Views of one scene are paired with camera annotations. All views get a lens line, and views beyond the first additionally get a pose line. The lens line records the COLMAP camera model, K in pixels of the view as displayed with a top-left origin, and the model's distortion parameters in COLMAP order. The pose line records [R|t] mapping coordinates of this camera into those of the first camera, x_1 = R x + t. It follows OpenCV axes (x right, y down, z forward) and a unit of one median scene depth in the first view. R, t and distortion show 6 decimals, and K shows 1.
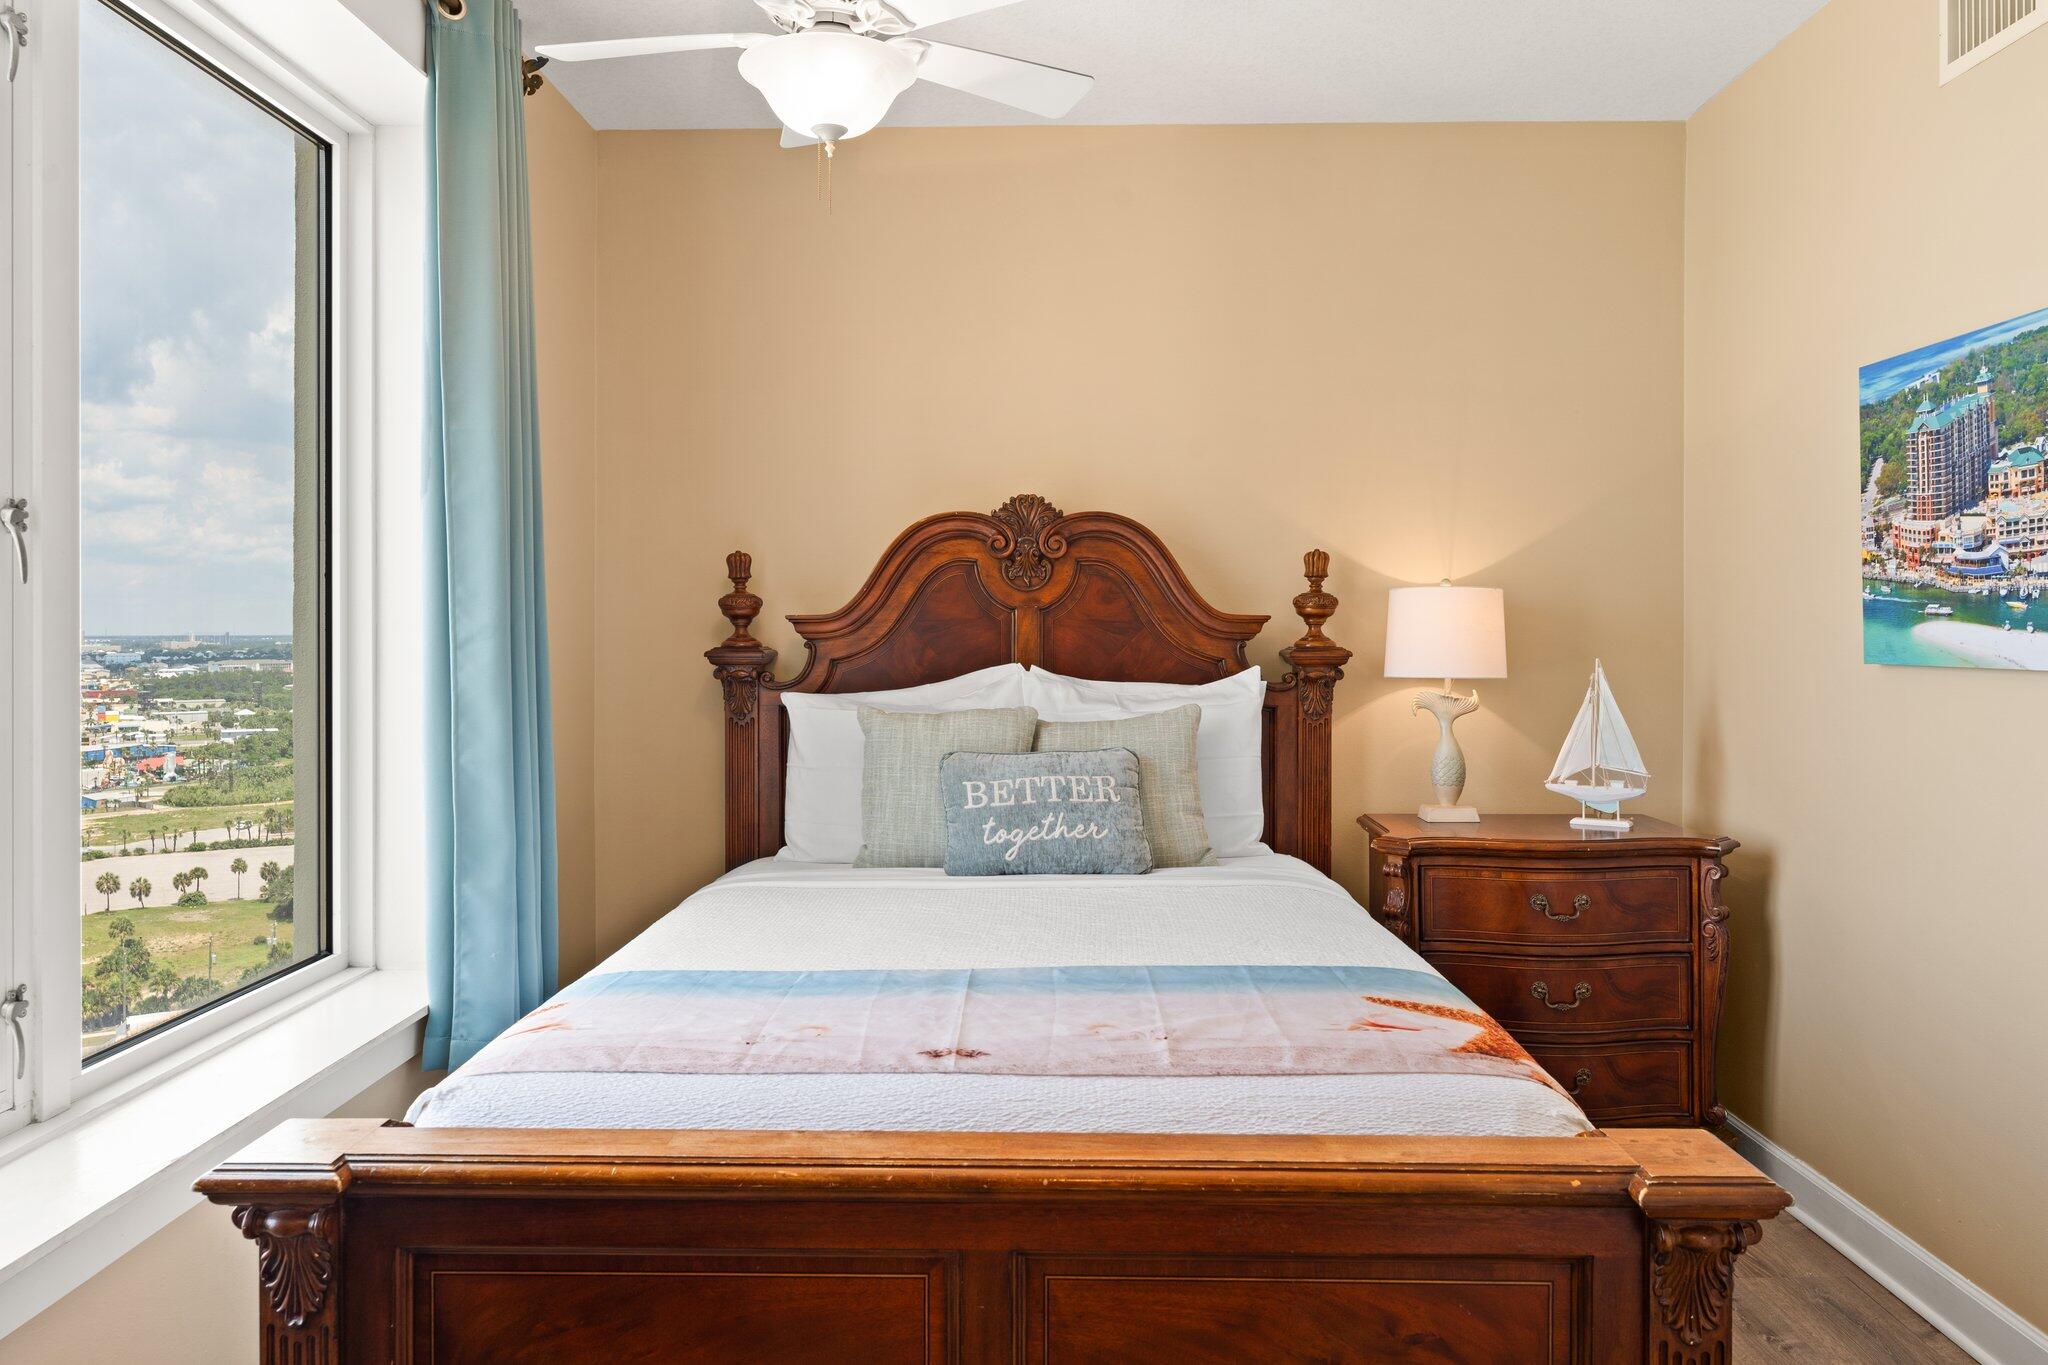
lens RADIAL K [[1390.3, 0, 1019.6], [0, 1390.3, 620.3], [0, 0, 1]] dist [0.000543, -0.001069]
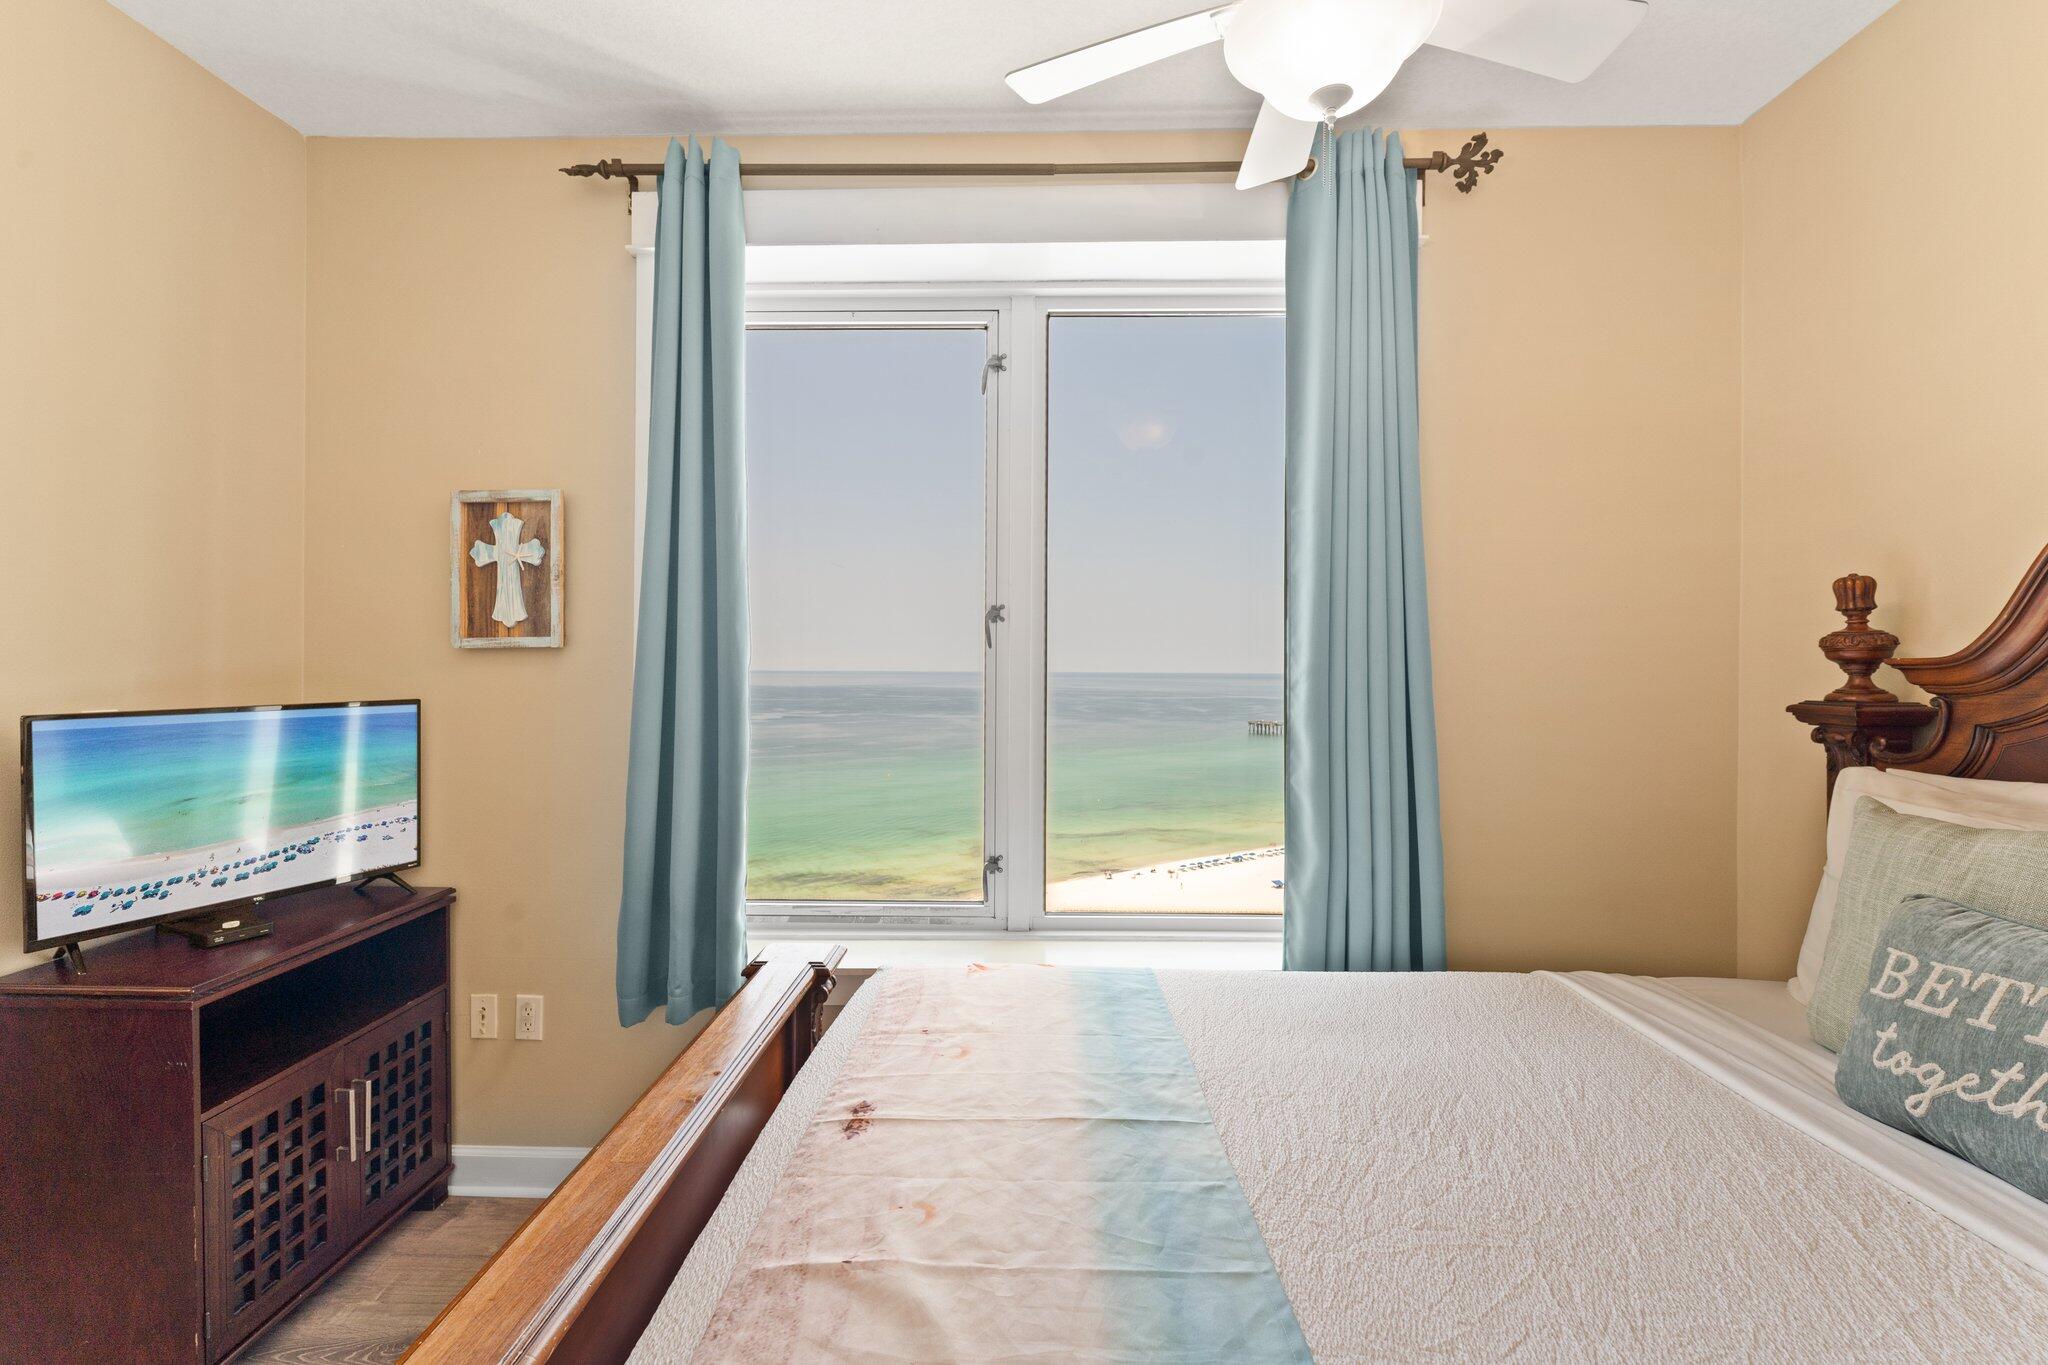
lens RADIAL K [[891.9, 0, 1024.0], [0, 891.9, 682.5], [0, 0, 1]] dist [-0.000383, -0.000001]
pose [[-0.003053, 0.011822, -0.999925, 0.328300], [-0.000304, 0.999930, 0.011823, 0.003800], [0.999995, 0.000340, -0.003049, 0.655407]]
